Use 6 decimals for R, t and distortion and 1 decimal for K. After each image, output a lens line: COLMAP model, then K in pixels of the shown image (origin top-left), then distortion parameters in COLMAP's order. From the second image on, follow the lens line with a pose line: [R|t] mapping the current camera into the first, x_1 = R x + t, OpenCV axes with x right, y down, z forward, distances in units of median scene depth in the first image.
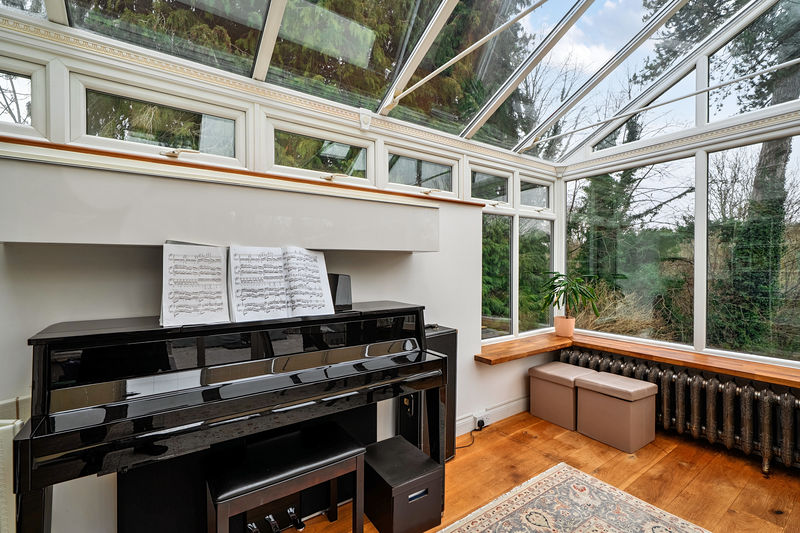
lens RADIAL K [[354.2, 0, 400.7], [0, 354.2, 266.4], [0, 0, 1]] dist [0.013776, 0.000191]
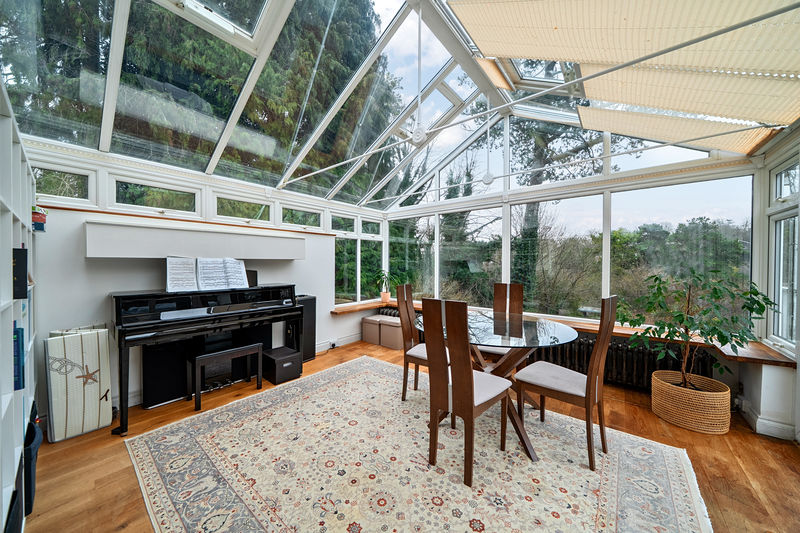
lens RADIAL K [[275.3, 0, 396.6], [0, 275.3, 265.2], [0, 0, 1]] dist [-0.001223, -0.000081]
pose [[0.964789, 0.001591, 0.263019, 0.175817], [-0.002389, 0.999993, 0.002712, -0.011126], [-0.263013, -0.003245, 0.964787, -0.629035]]
